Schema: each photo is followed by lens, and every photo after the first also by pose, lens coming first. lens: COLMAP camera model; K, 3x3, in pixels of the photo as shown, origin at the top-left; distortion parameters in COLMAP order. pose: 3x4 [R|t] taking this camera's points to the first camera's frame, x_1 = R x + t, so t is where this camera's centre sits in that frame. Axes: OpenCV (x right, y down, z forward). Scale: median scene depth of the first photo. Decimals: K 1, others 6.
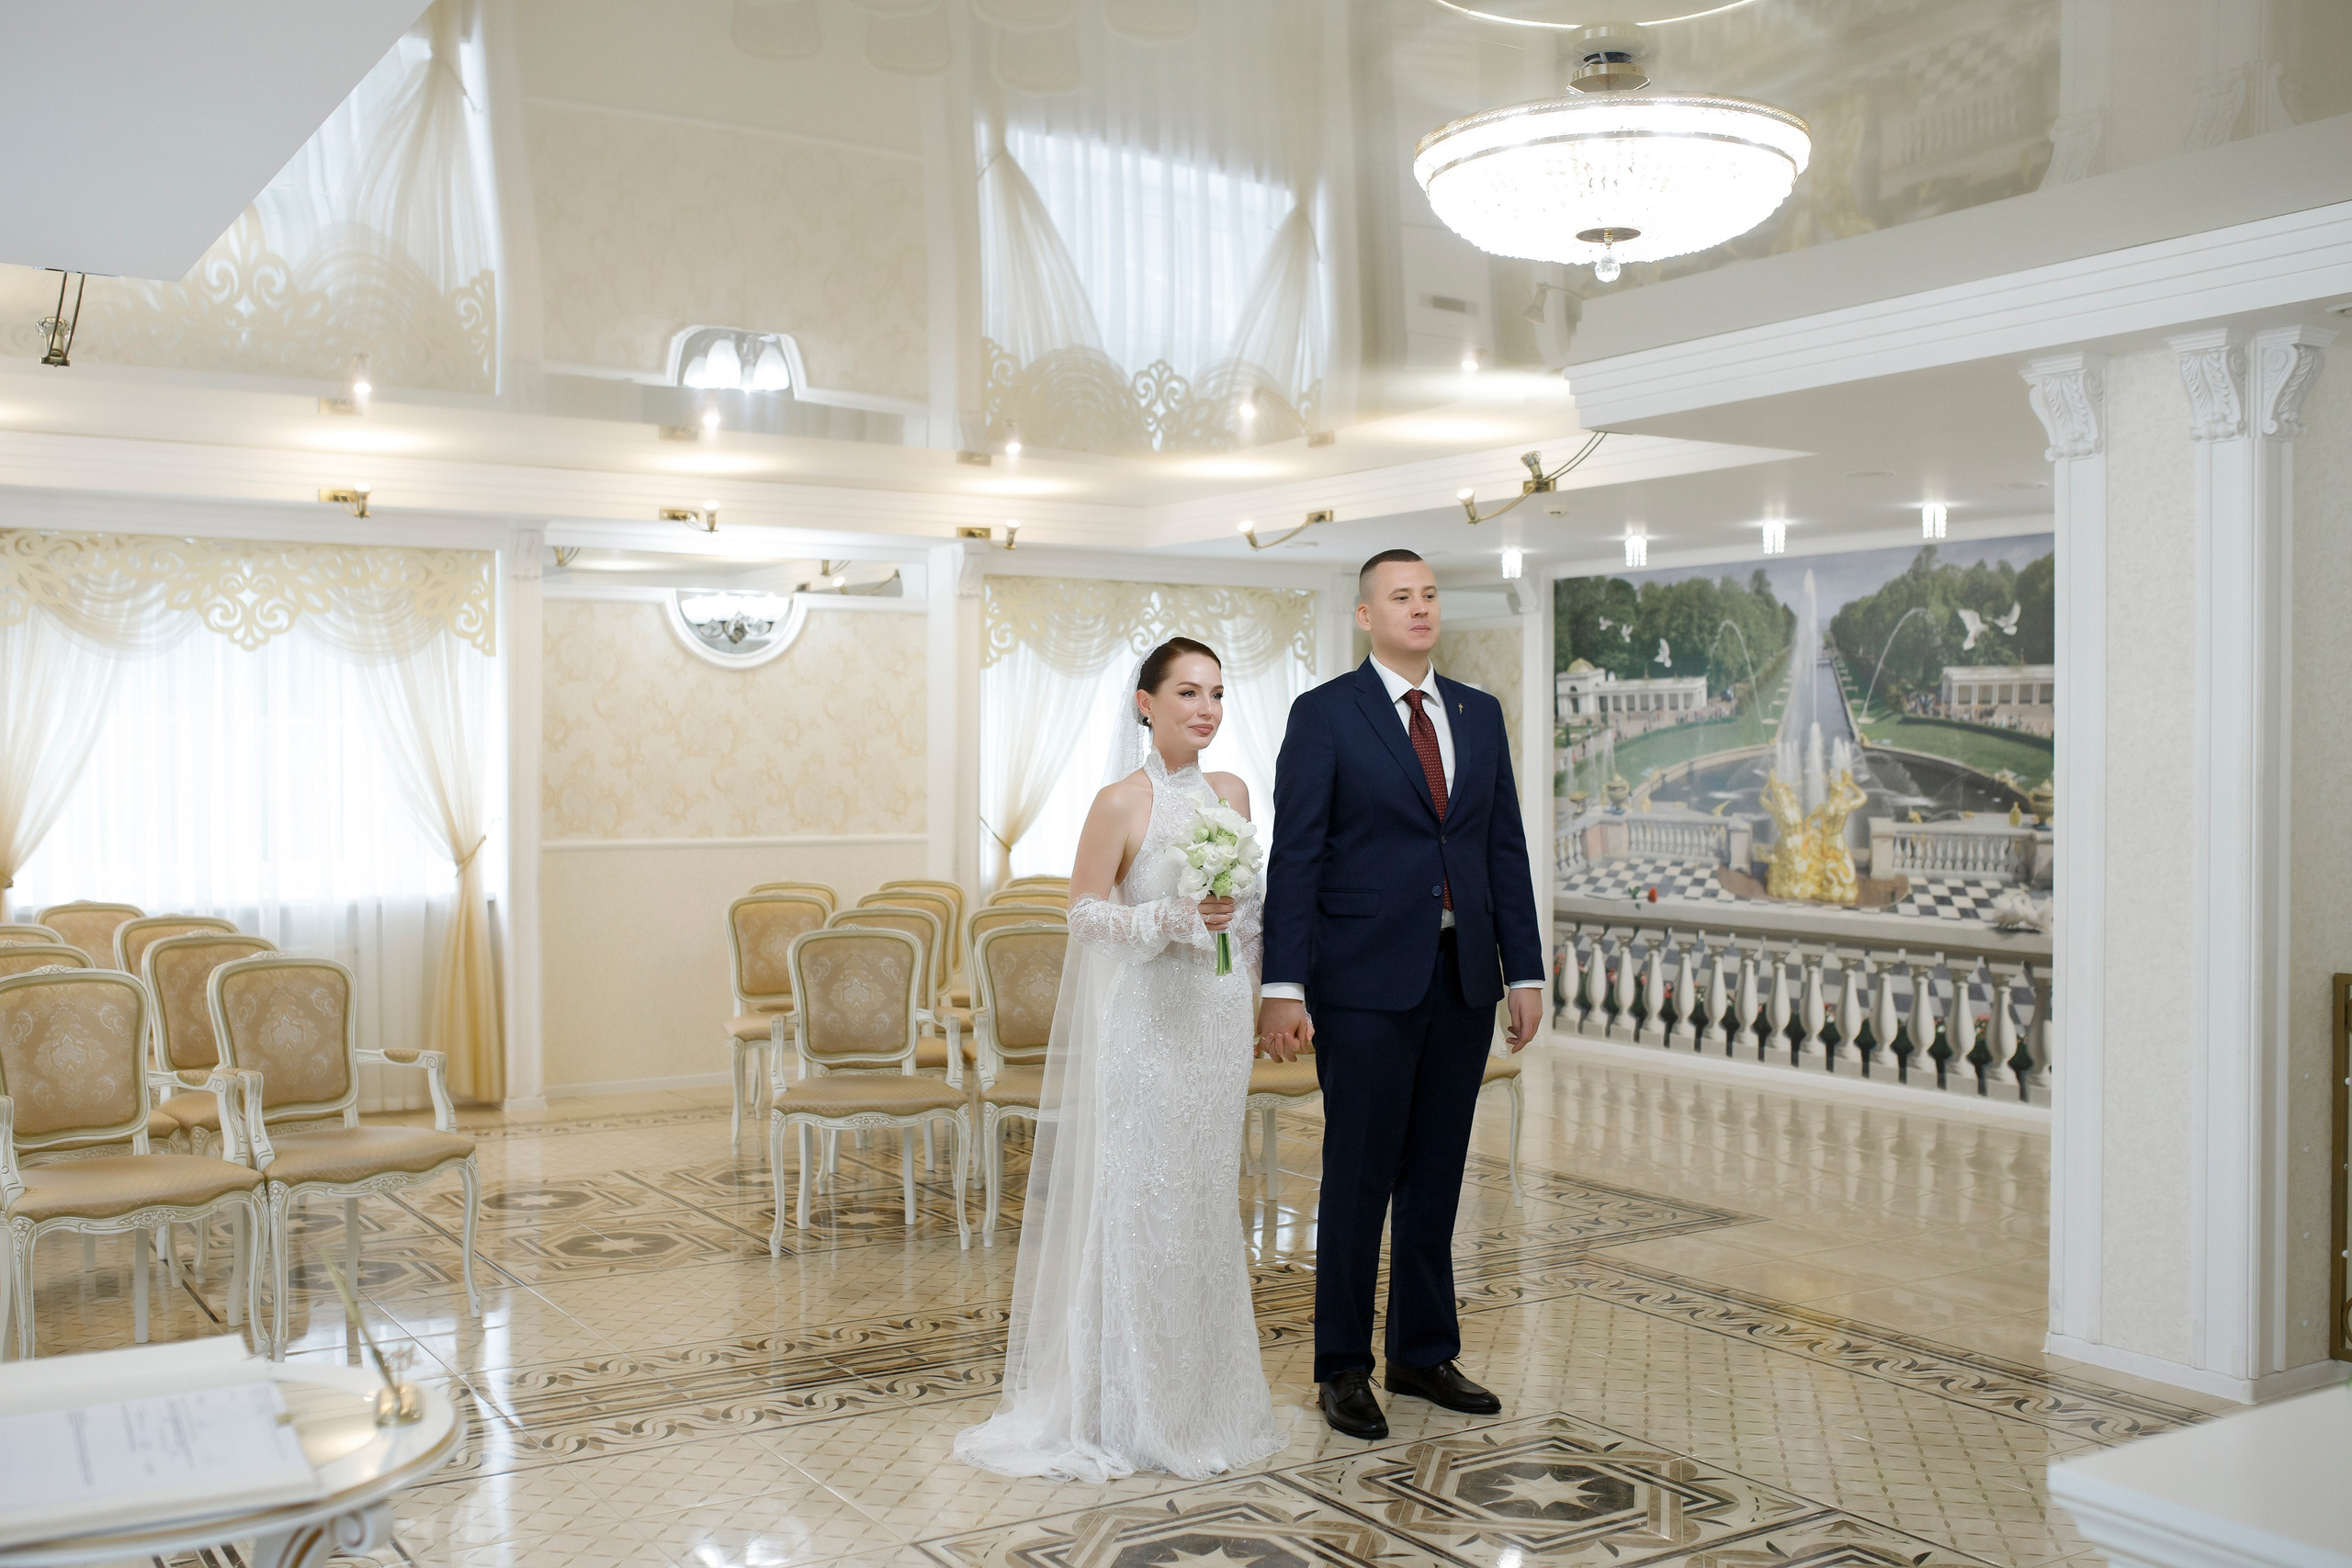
lens RADIAL K [[2298.2, 0, 1168.9], [0, 2298.2, 794.9], [0, 0, 1]] dist [-0.062137, 0.084412]
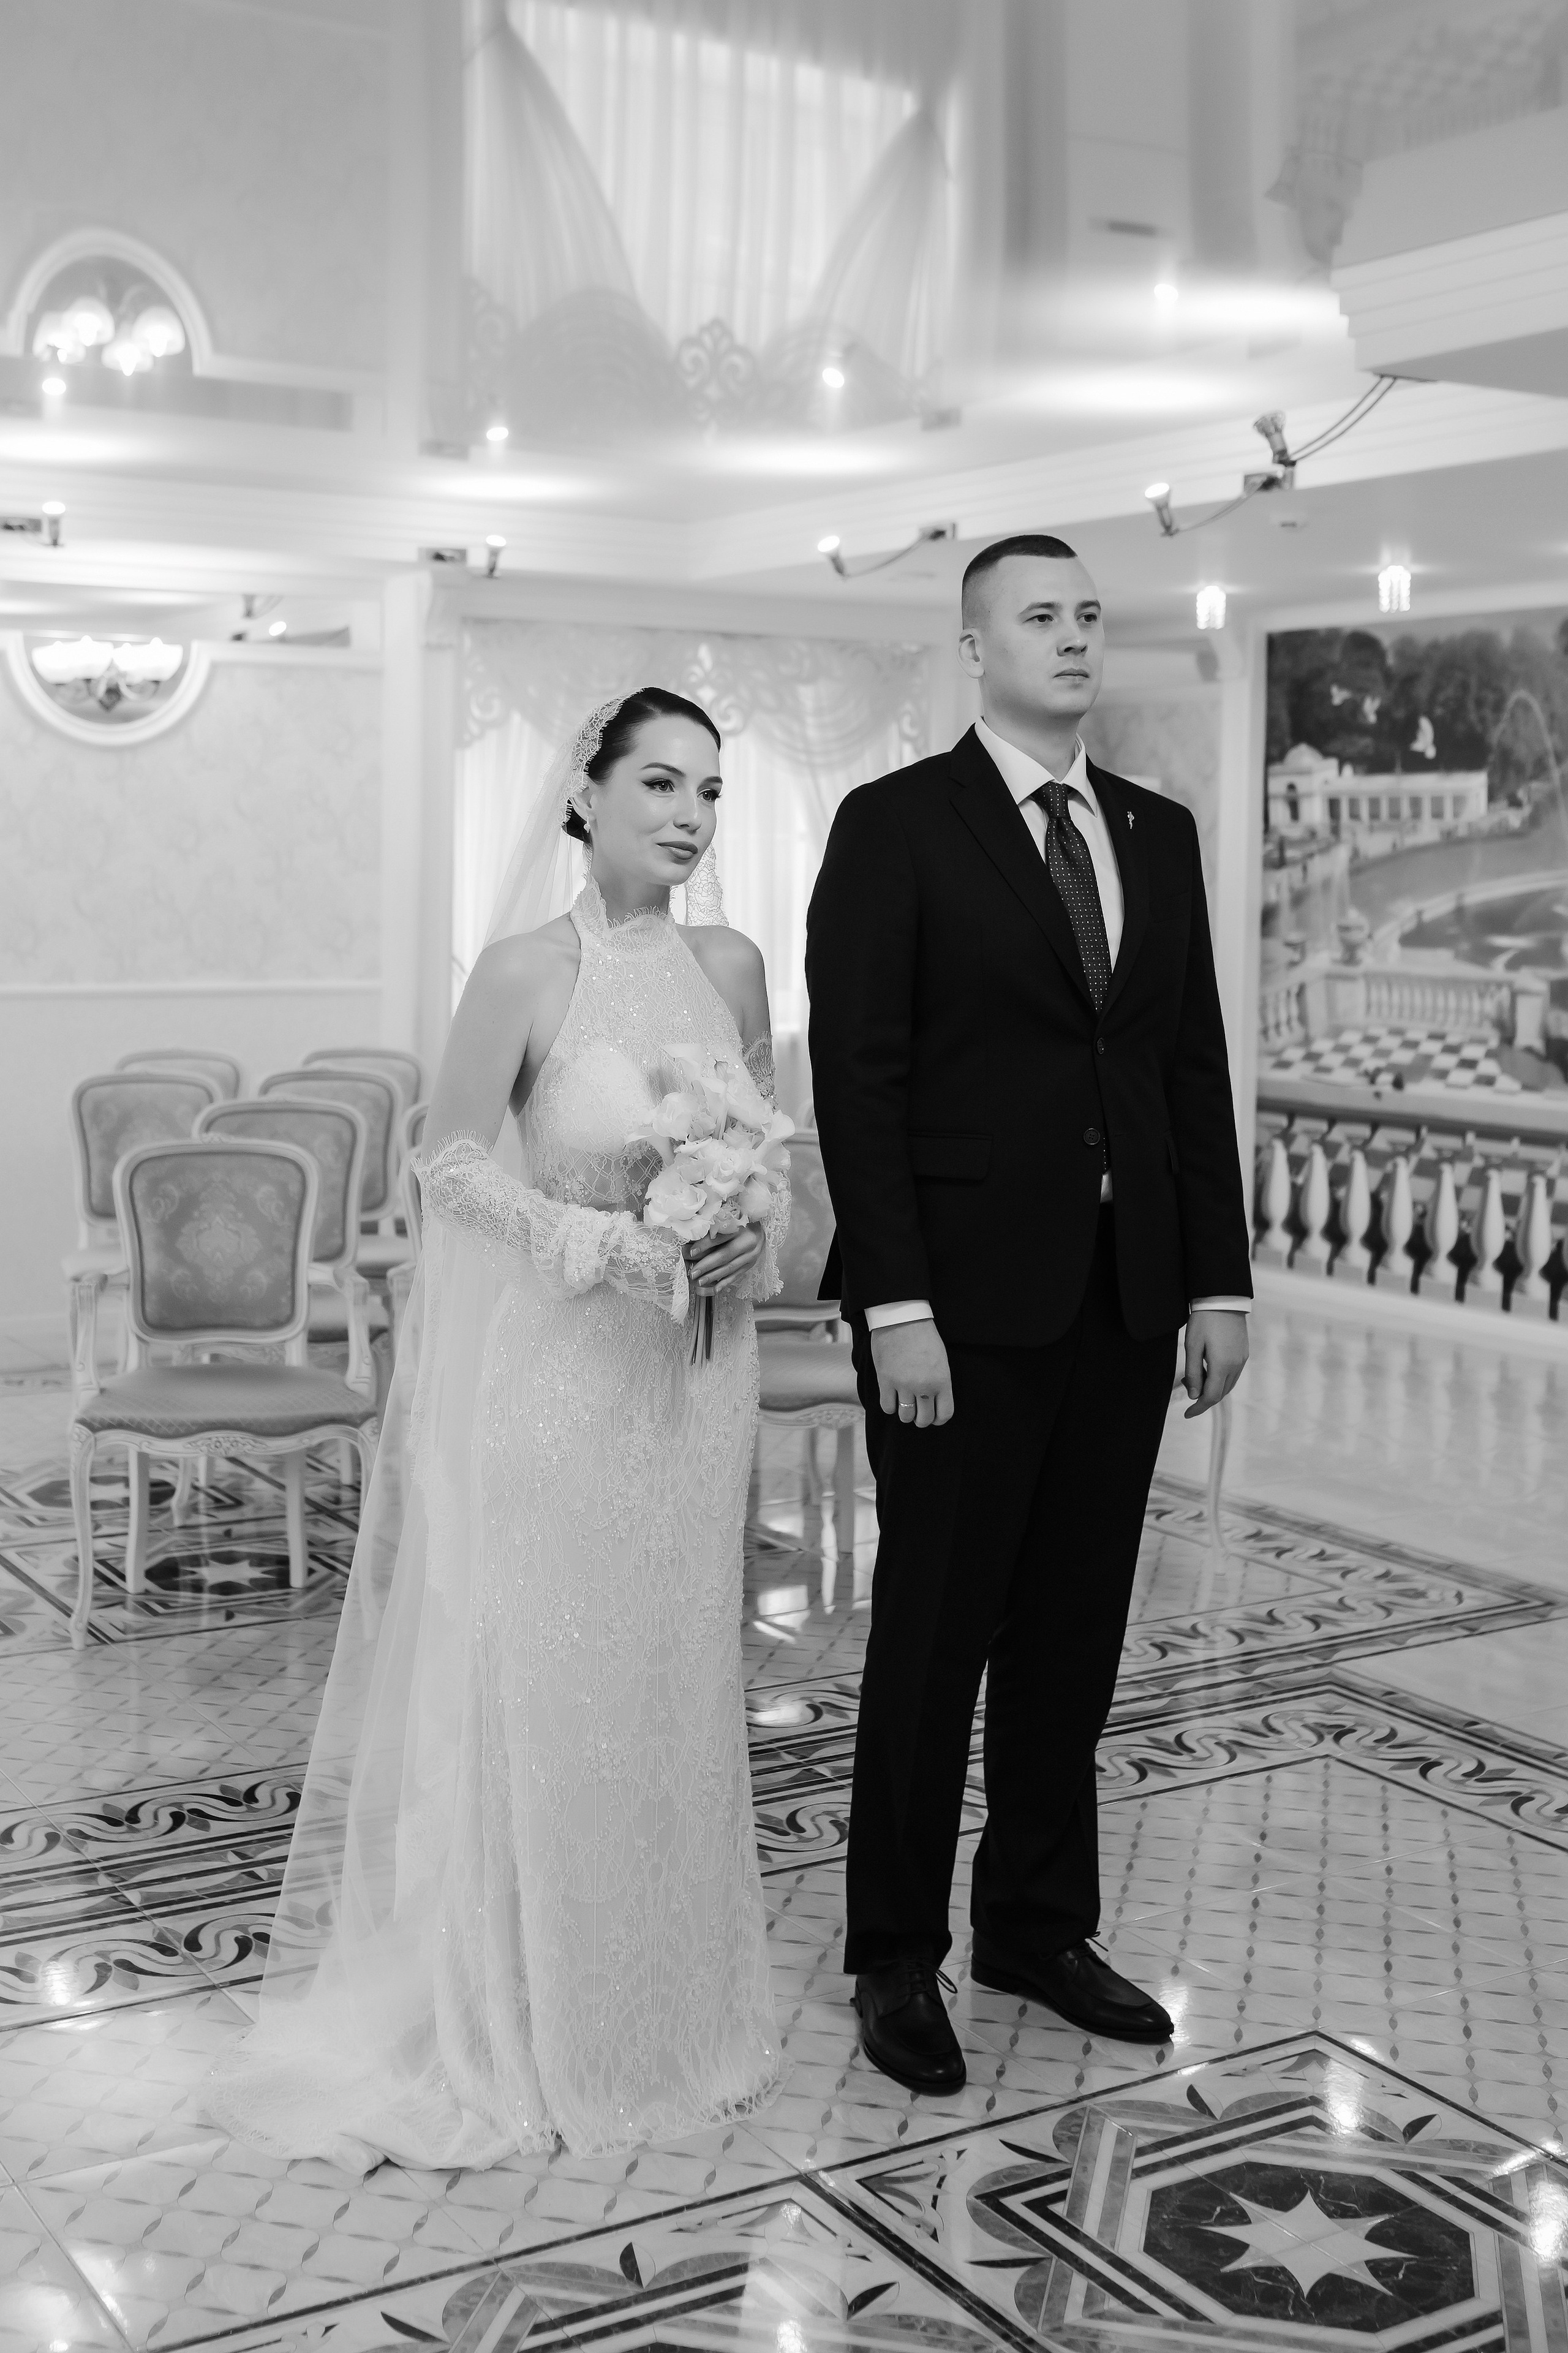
lens RADIAL K [[2732.3, 0, 629.2], [0, 2732.3, 1040.9], [0, 0, 1]] dist [-0.061078, 0.086857]
pose [[0.998843, 0.014658, -0.045794, 0.011884], [-0.012388, 0.998699, 0.049461, -0.007468], [0.046460, -0.048836, 0.997726, 0.158031]]
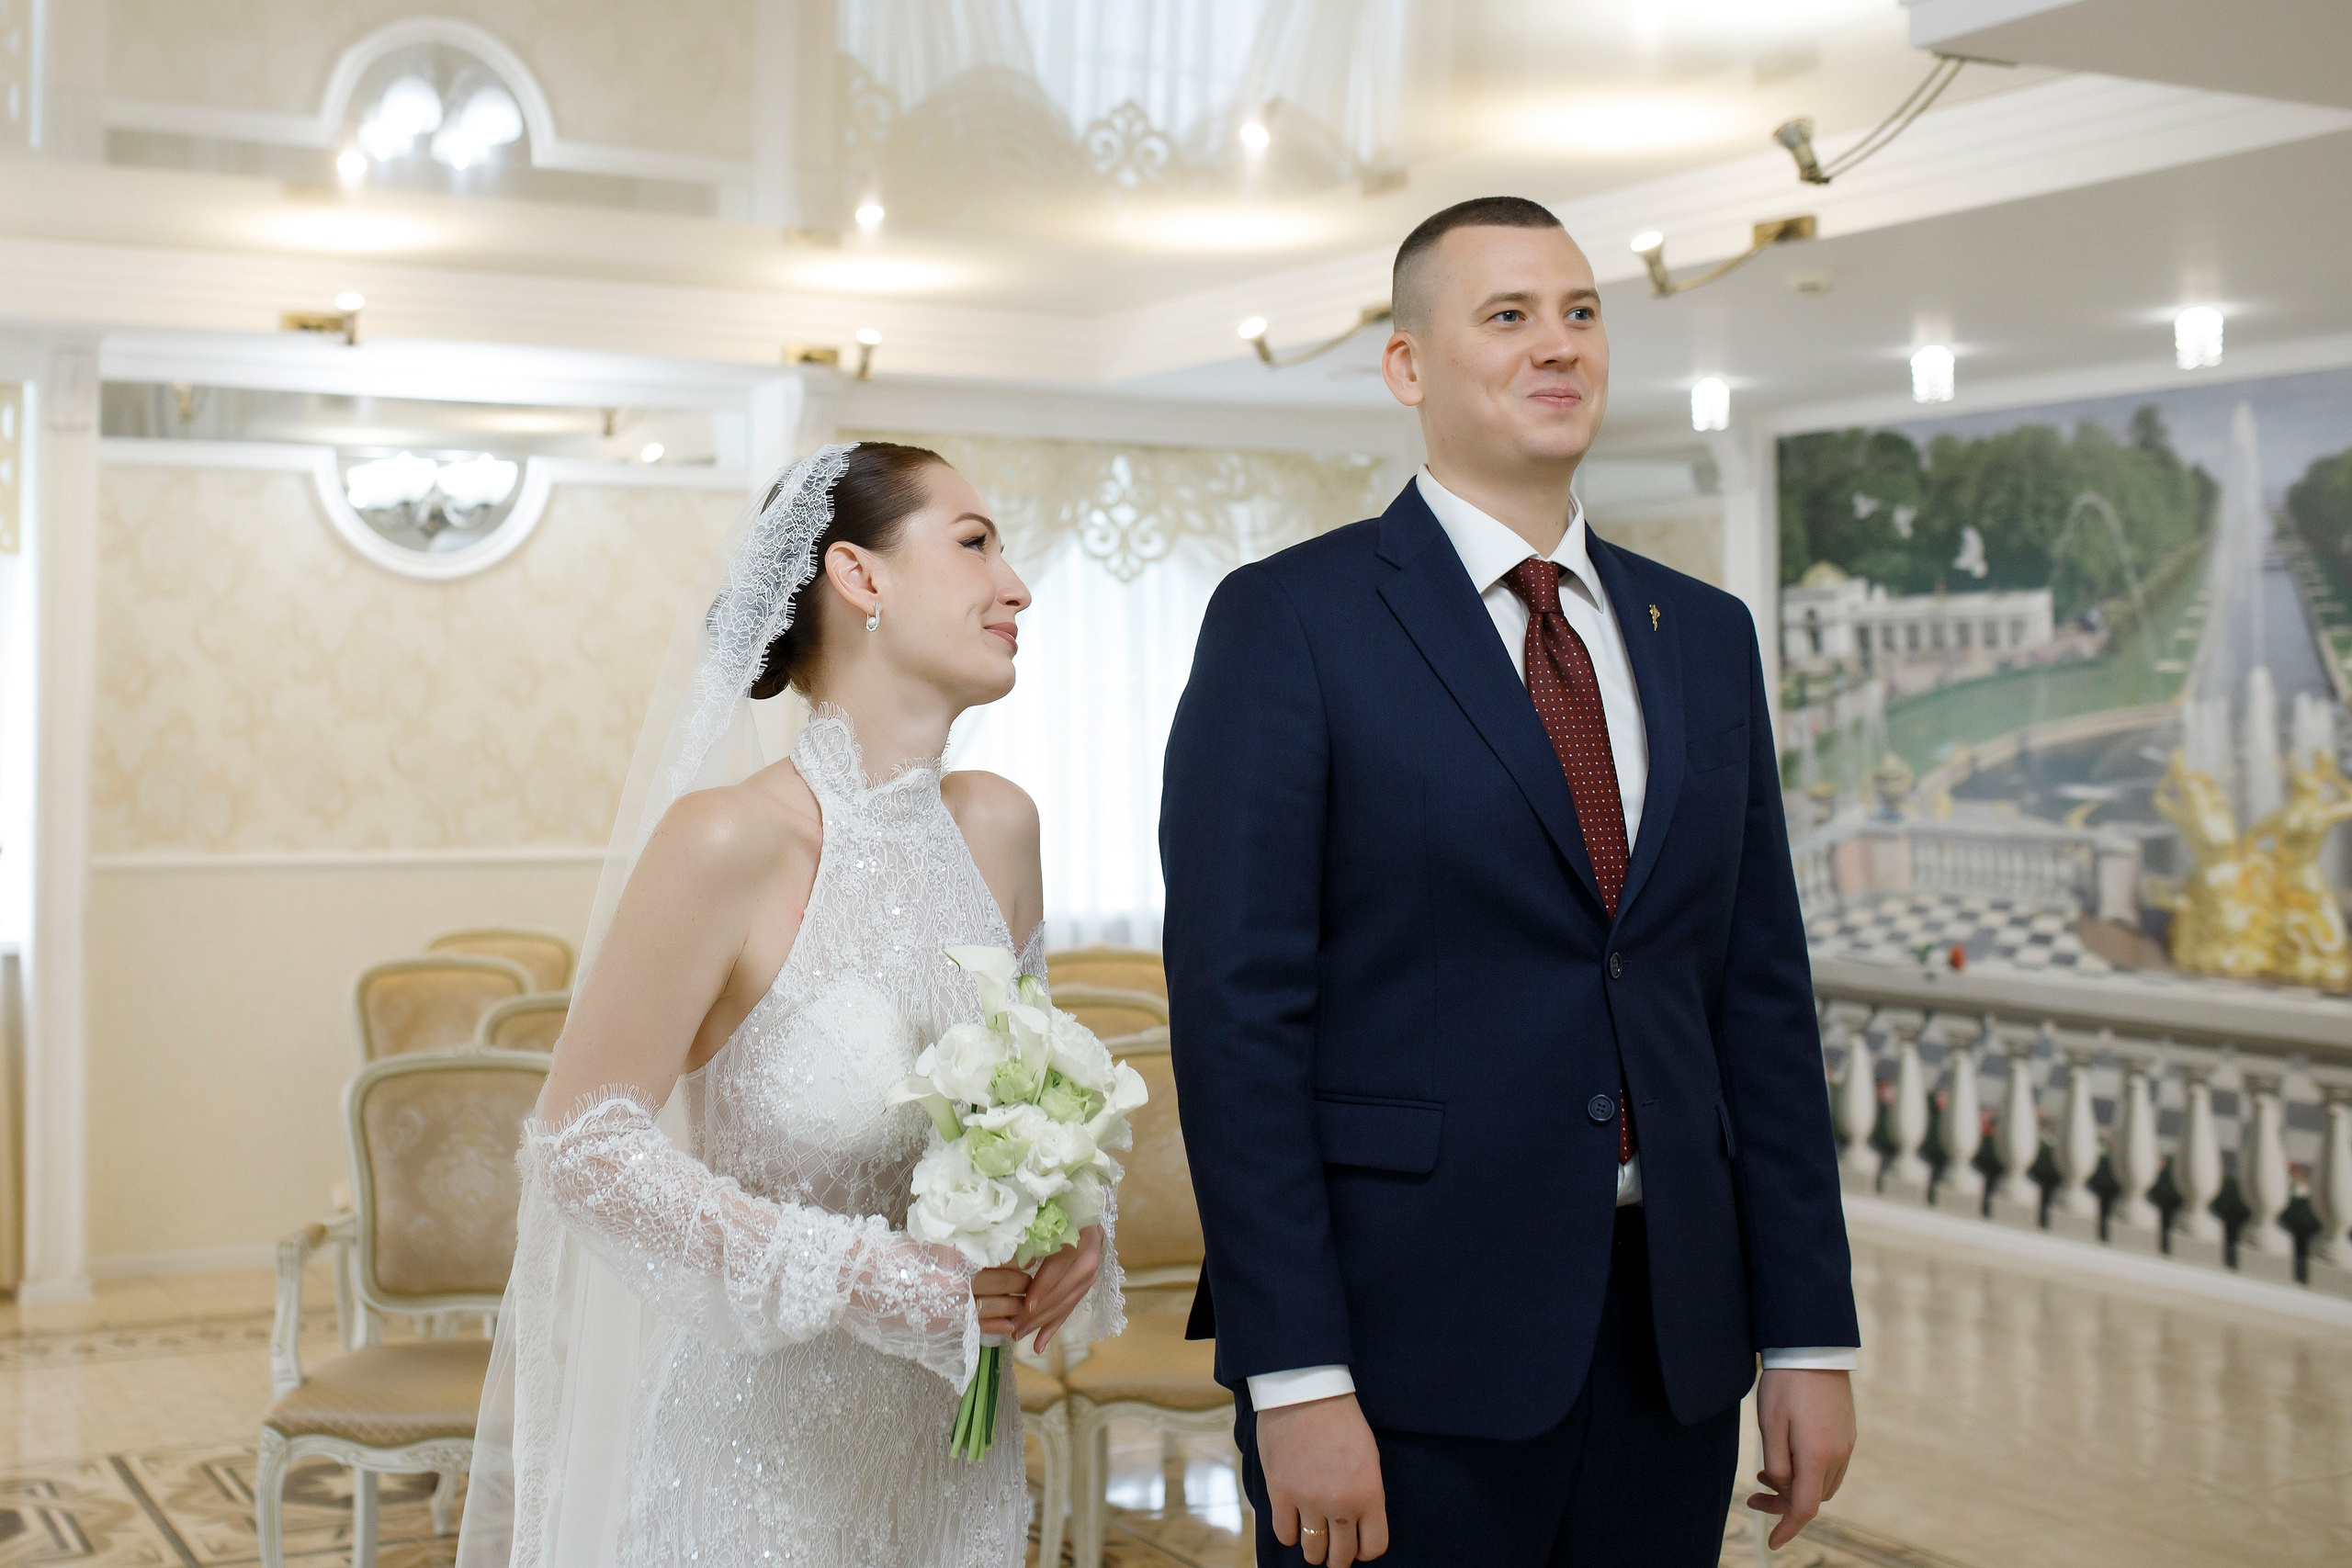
lens RADIAL K [[2784.4, 0, 881.5], [0, 2784.4, 604.2], [0, 0, 1]] dist [-0.059389, 0.080096]
pose [[0.992308, -0.001174, -0.123788, 0.024419], [-0.005843, 0.998396, -0.056307, -0.006418], [0.123656, 0.056597, 0.990710, 0.264497]]
